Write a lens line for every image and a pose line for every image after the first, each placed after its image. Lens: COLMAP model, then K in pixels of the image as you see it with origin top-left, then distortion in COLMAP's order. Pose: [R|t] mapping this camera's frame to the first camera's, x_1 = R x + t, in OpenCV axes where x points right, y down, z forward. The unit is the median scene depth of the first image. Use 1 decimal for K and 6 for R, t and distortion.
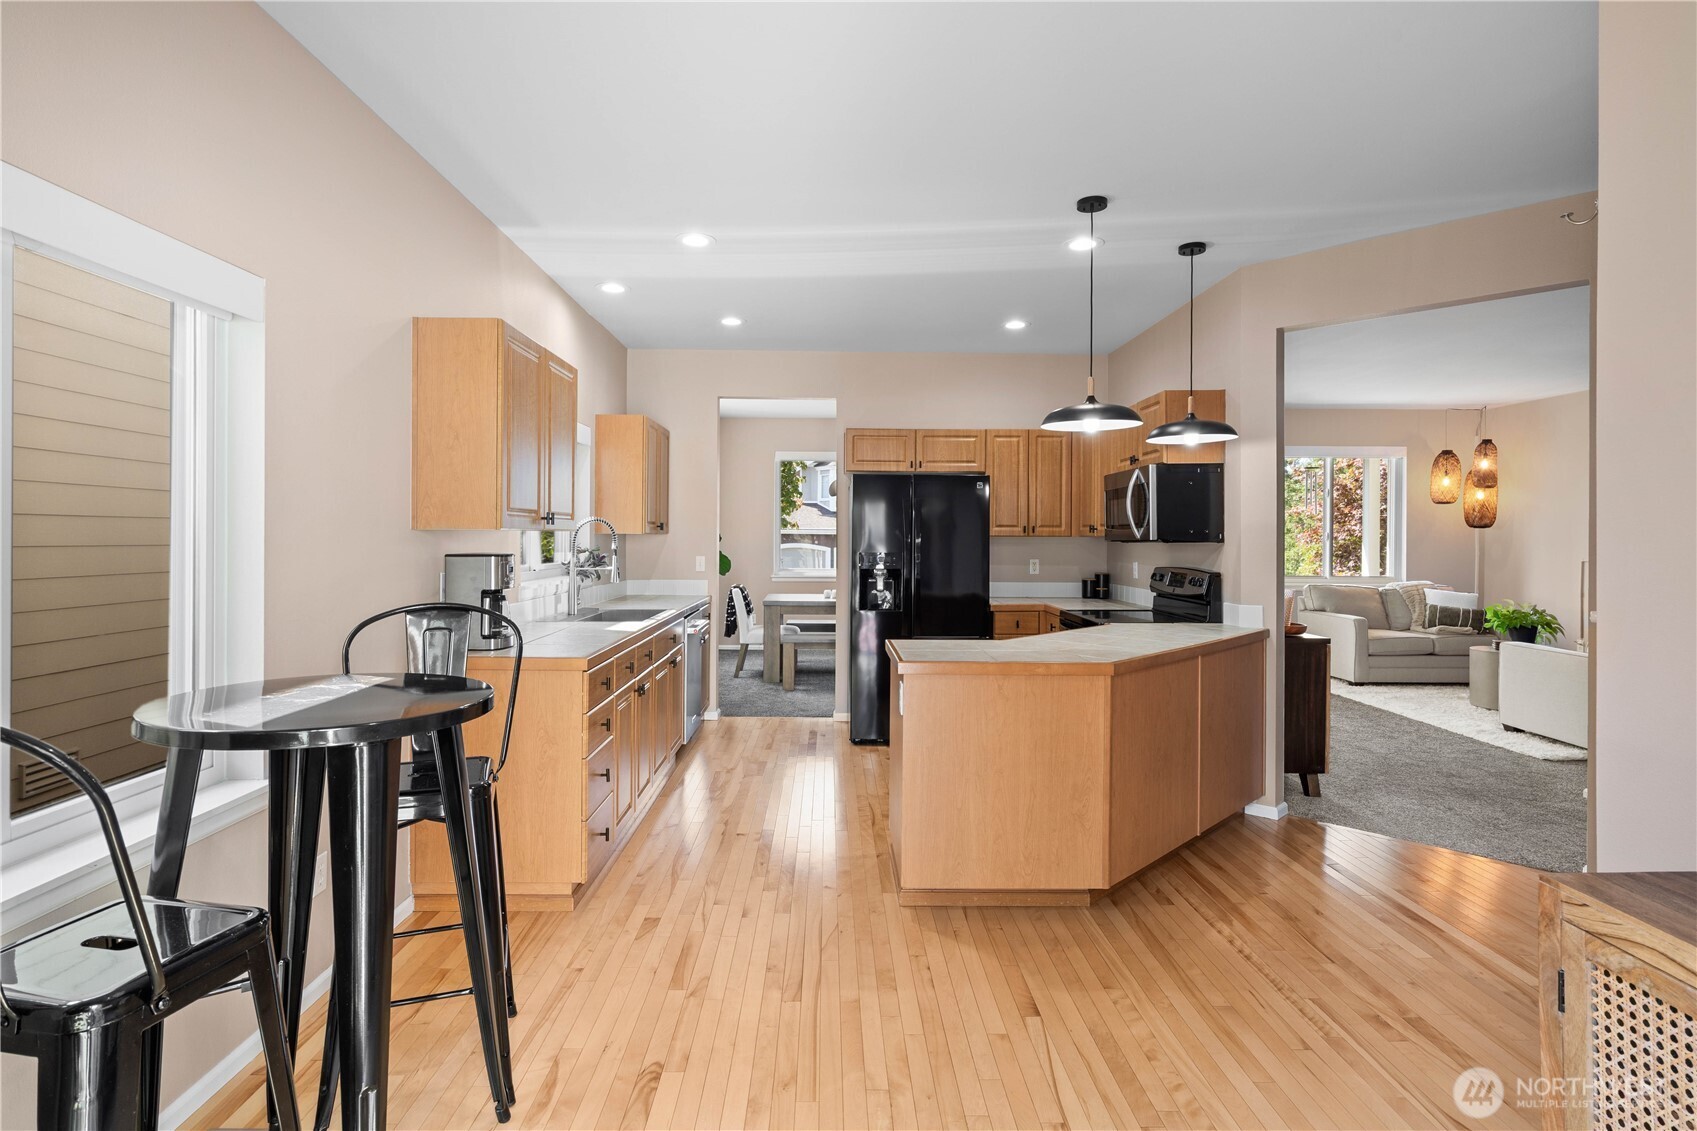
lens RADIAL K [[862.3, 0, 825.9], [0, 862.3, 529.2], [0, 0, 1]] dist [0.005145, -0.000379]
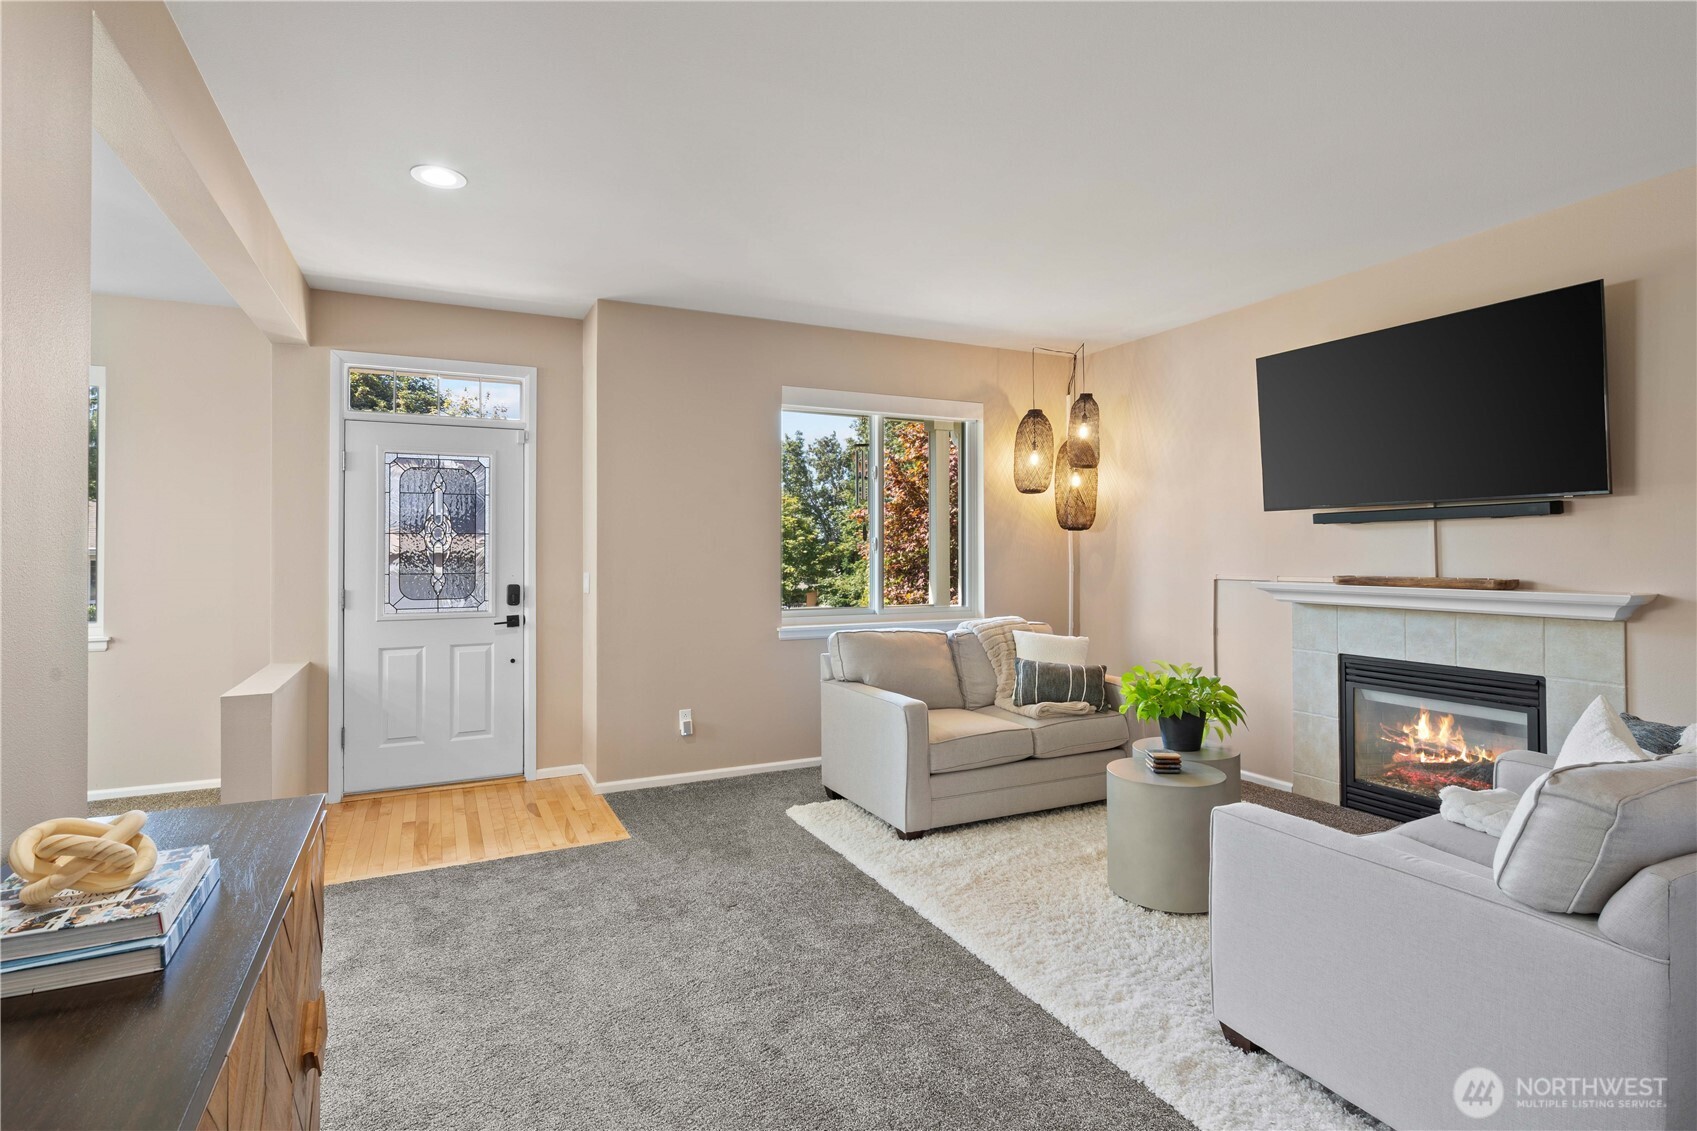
lens RADIAL K [[862.3, 0, 845.9], [0, 862.3, 537.4], [0, 0, 1]] dist [0.005145, -0.000379]
pose [[0.901483, -0.000800, 0.432815, 0.351999], [0.005631, 0.999935, -0.009879, 0.011384], [-0.432779, 0.011343, 0.901429, 0.544347]]
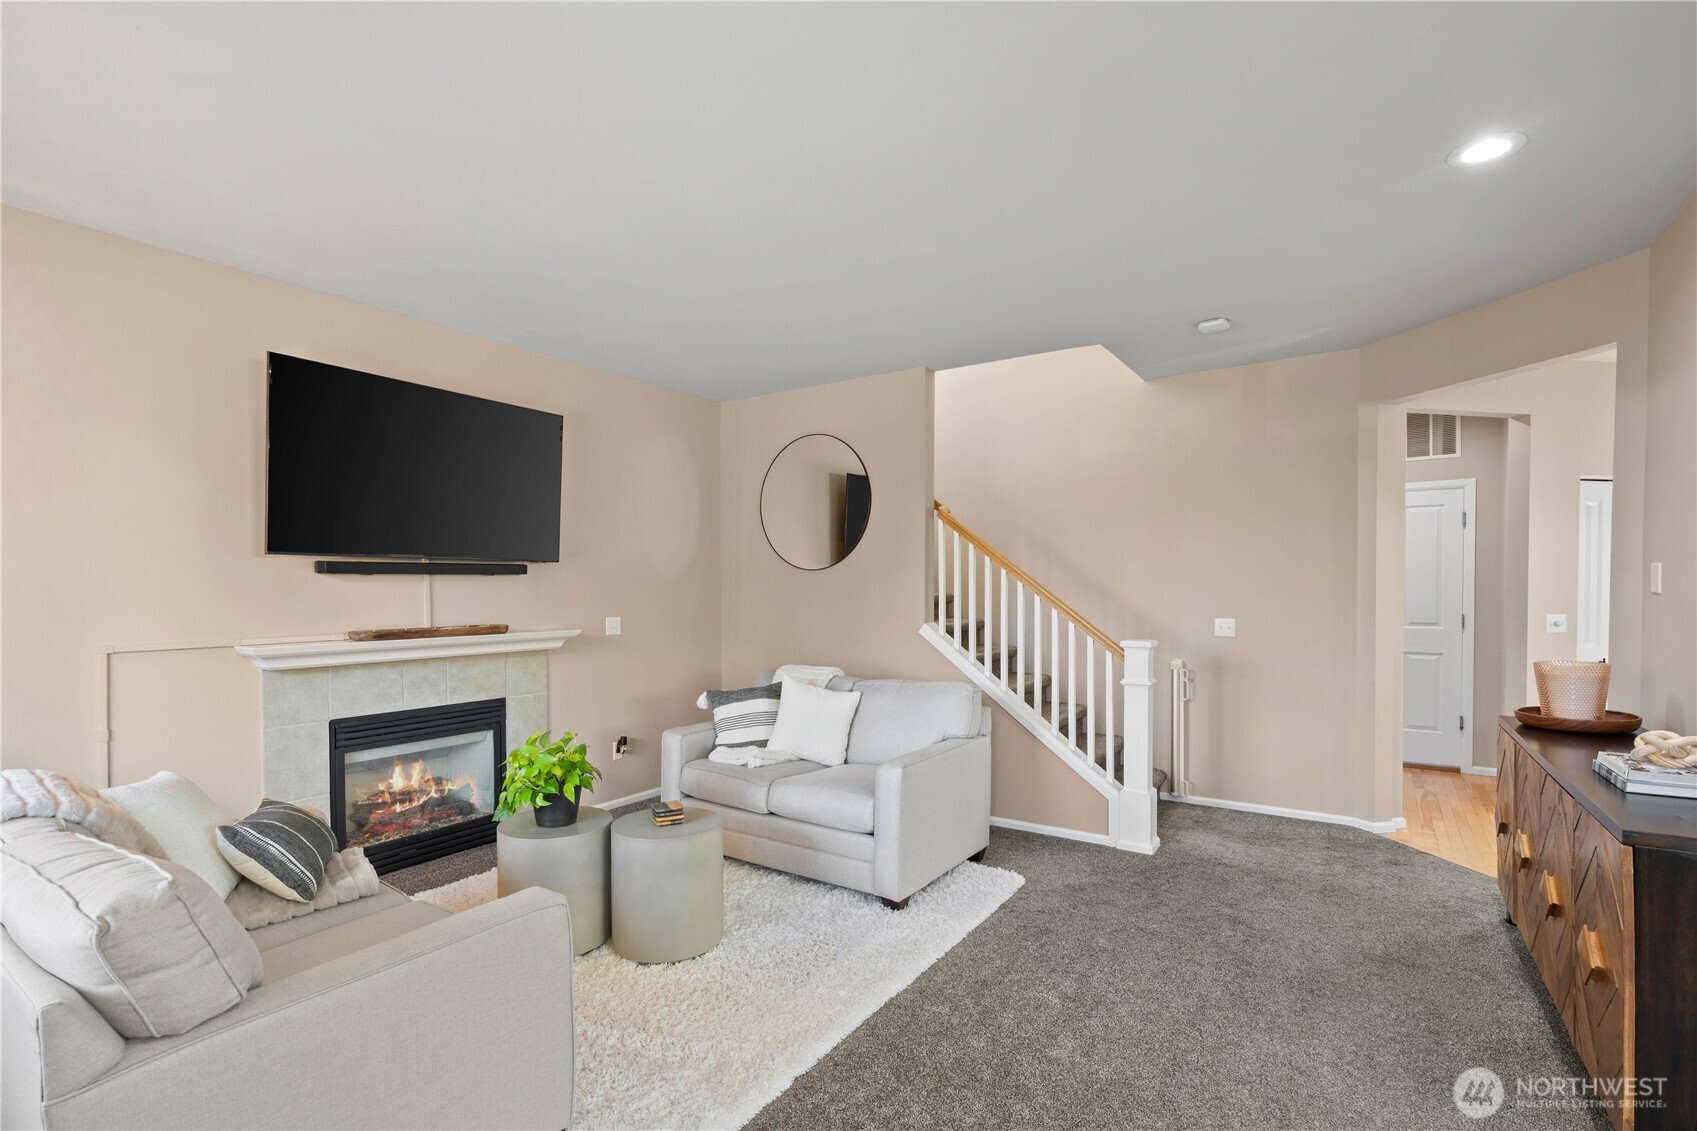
lens RADIAL K [[791.2, 0, 835.7], [0, 791.2, 593.9], [0, 0, 1]] dist [-0.004247, 0.000225]
pose [[-0.828031, -0.003784, 0.560670, 0.386925], [-0.000347, 0.999980, 0.006236, 0.007369], [-0.560682, 0.004969, -0.828016, 1.119872]]
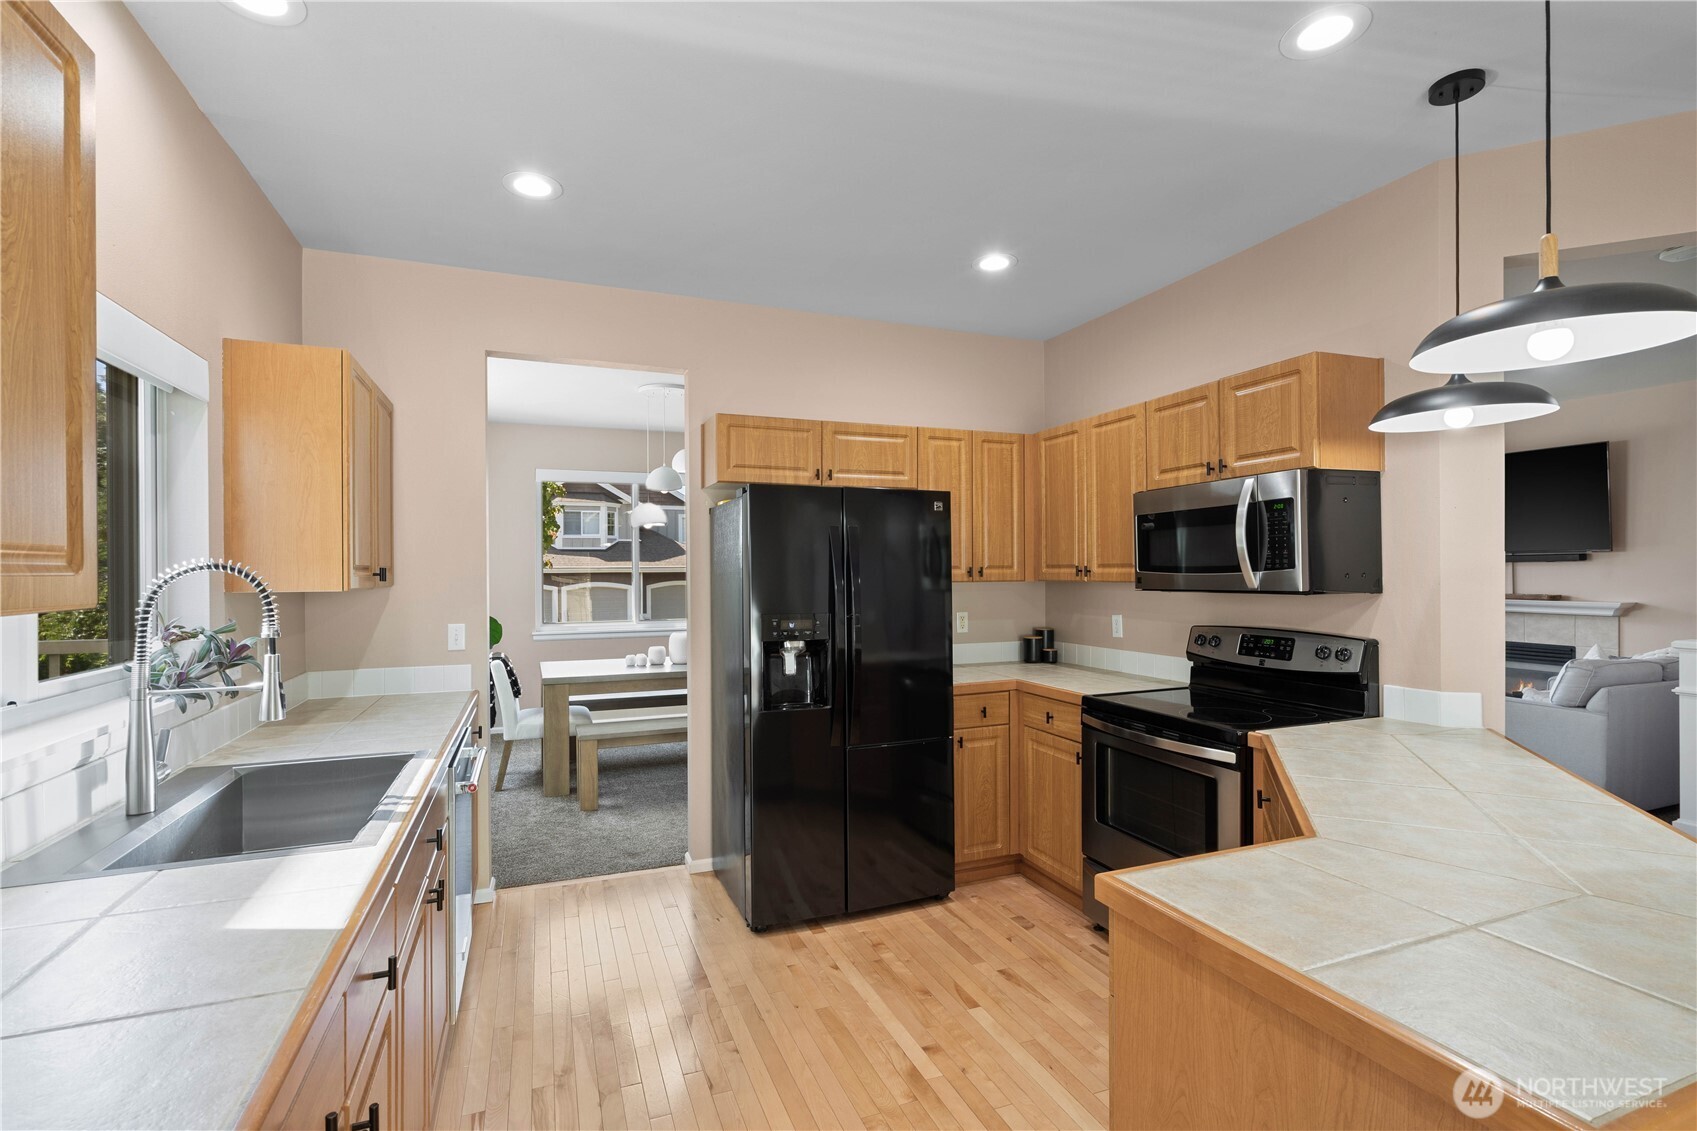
lens RADIAL K [[791.2, 0, 841.9], [0, 791.2, 569.8], [0, 0, 1]] dist [-0.004247, 0.000225]
pose [[0.933460, -0.010266, 0.358536, -0.074949], [0.008177, 0.999940, 0.007344, -0.005357], [-0.358590, -0.003924, 0.933487, 0.329245]]
